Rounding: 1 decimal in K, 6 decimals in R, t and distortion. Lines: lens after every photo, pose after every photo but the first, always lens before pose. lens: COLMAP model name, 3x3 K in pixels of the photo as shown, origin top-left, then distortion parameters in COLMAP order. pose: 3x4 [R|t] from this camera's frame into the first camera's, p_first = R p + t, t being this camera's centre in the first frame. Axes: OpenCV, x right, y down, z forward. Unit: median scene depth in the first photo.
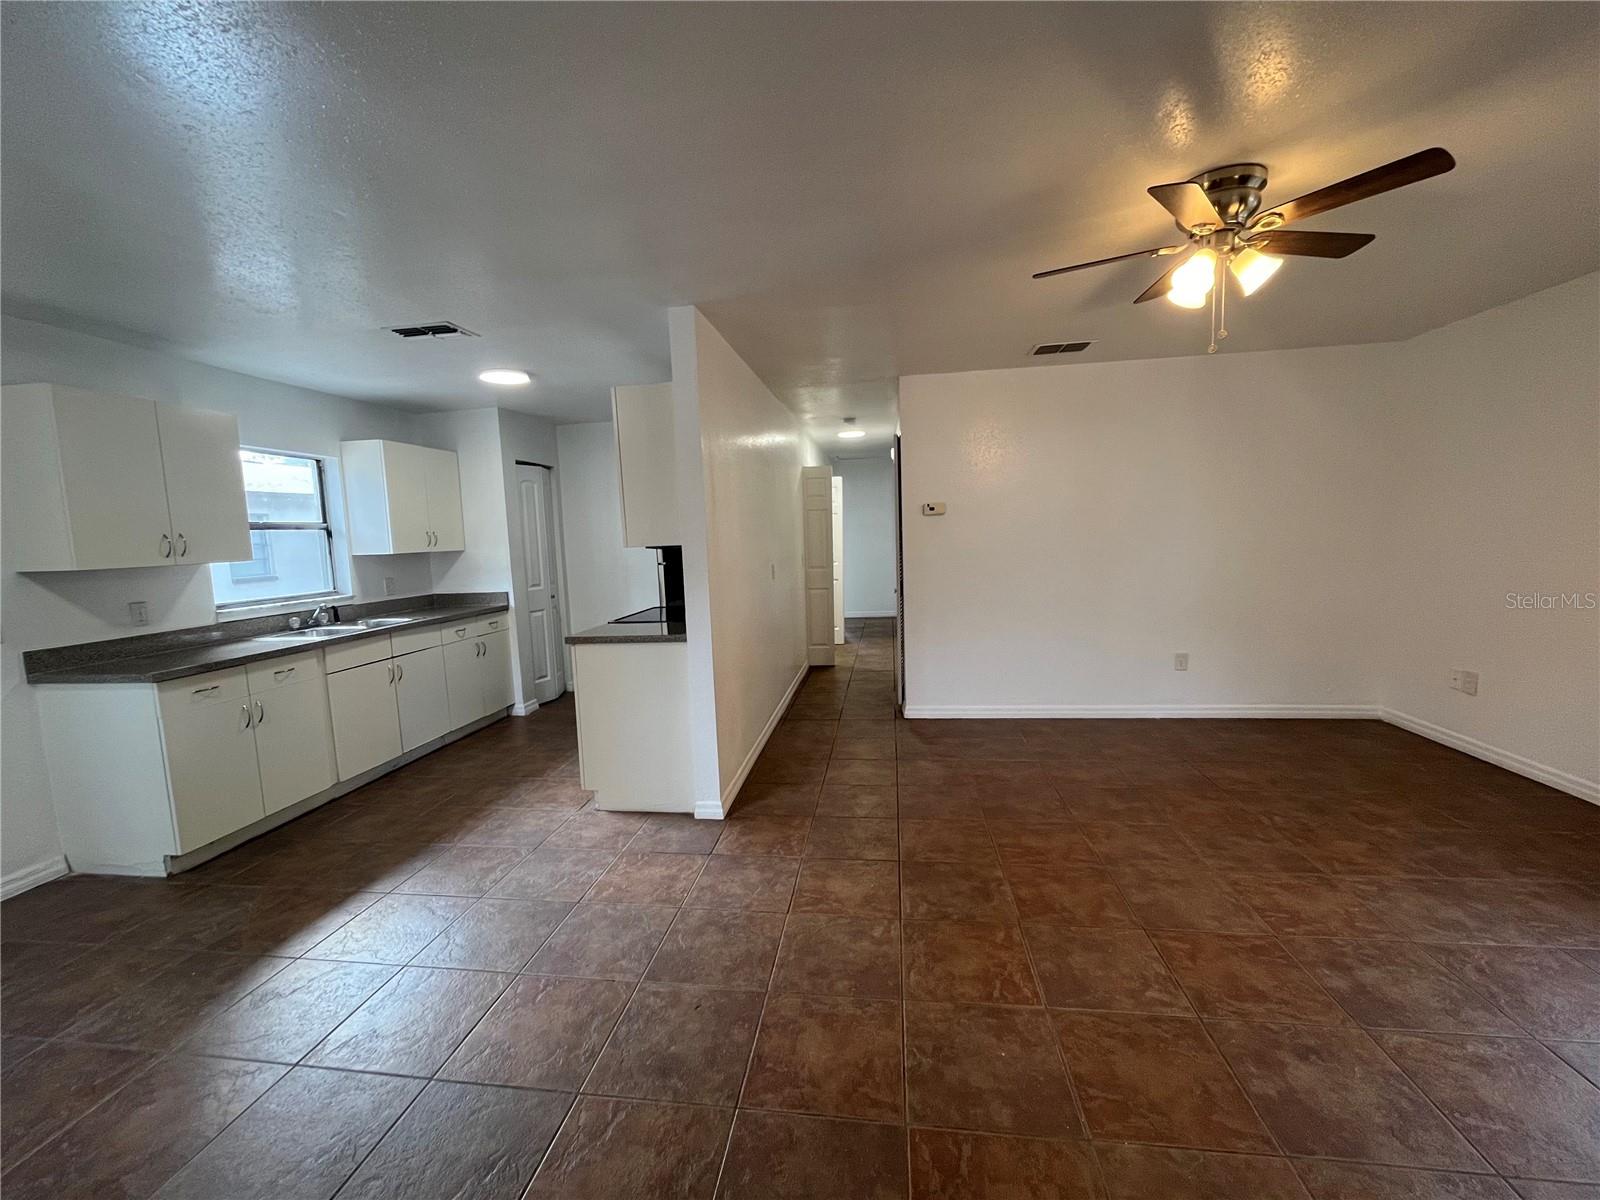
lens RADIAL K [[650.6, 0, 797.2], [0, 650.6, 599.3], [0, 0, 1]] dist [-0.003590, 0.000532]
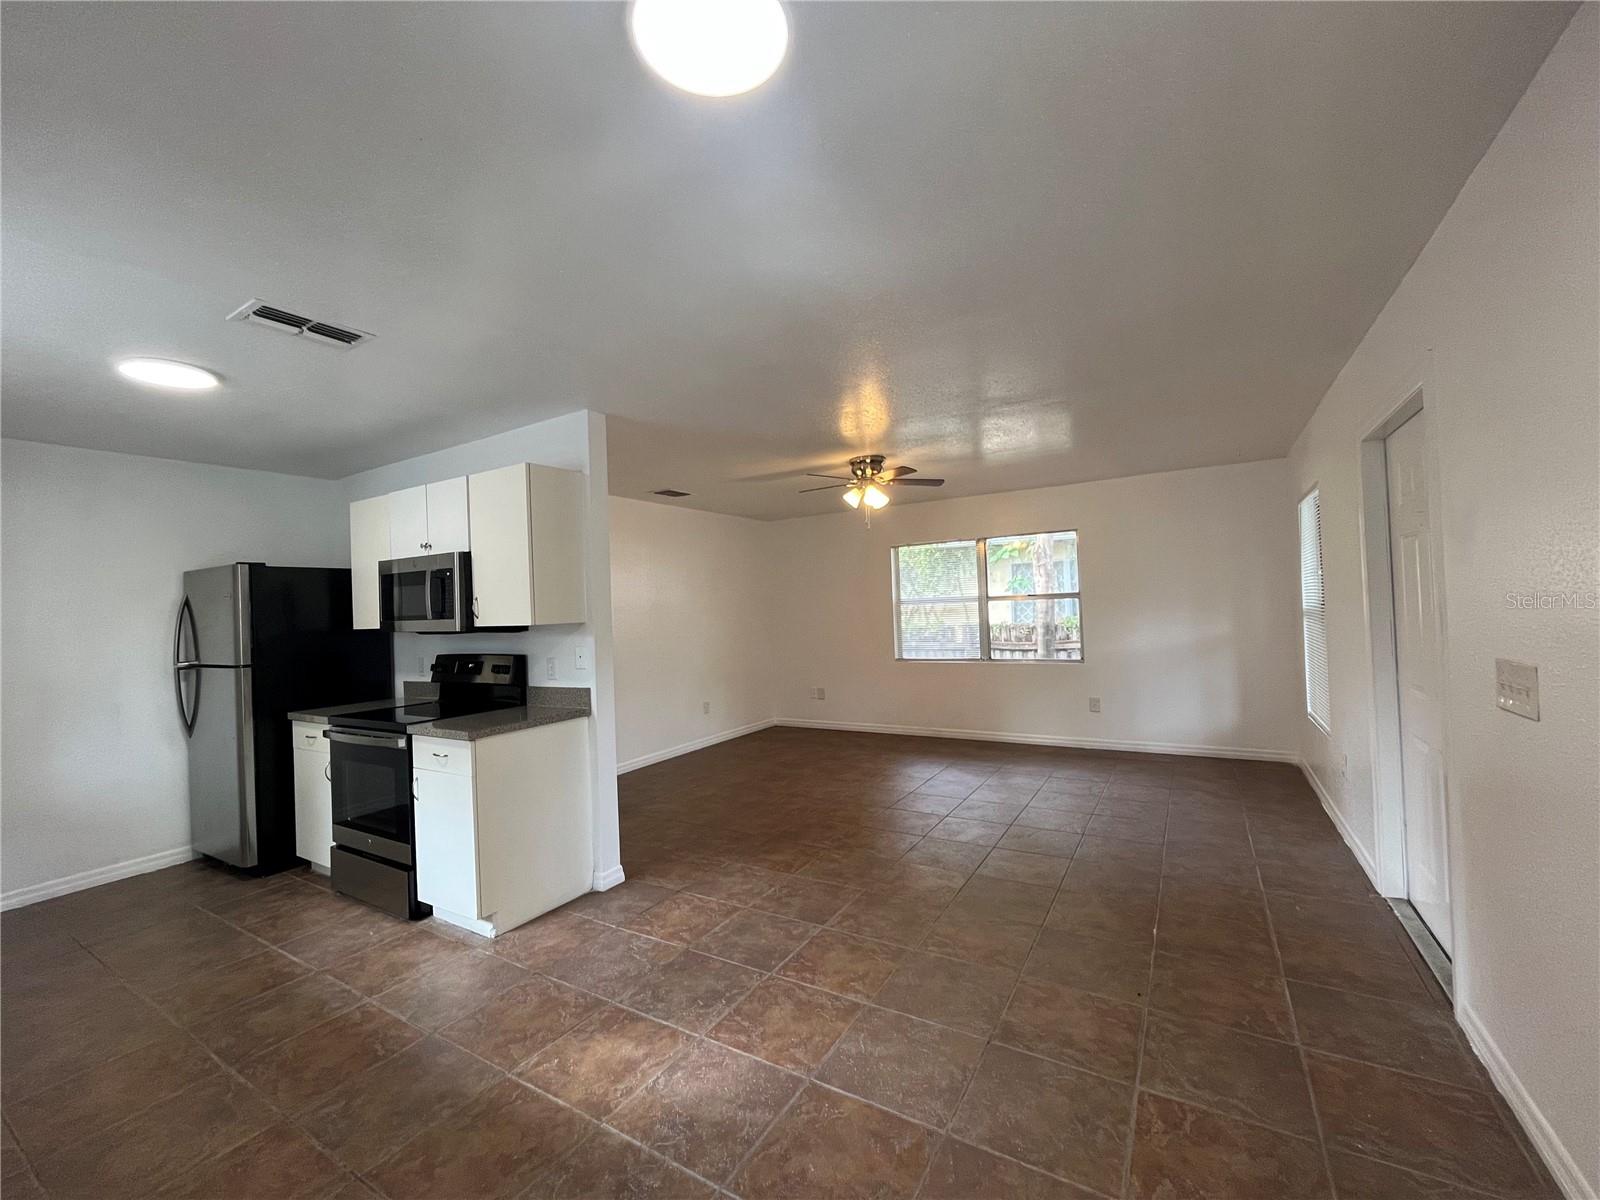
lens RADIAL K [[650.6, 0, 798.5], [0, 650.6, 599.8], [0, 0, 1]] dist [-0.003590, 0.000532]
pose [[0.396149, 0.036015, 0.917480, -0.840715], [0.120474, 0.988553, -0.090824, 0.014842], [-0.910248, 0.146512, 0.387275, 0.227463]]
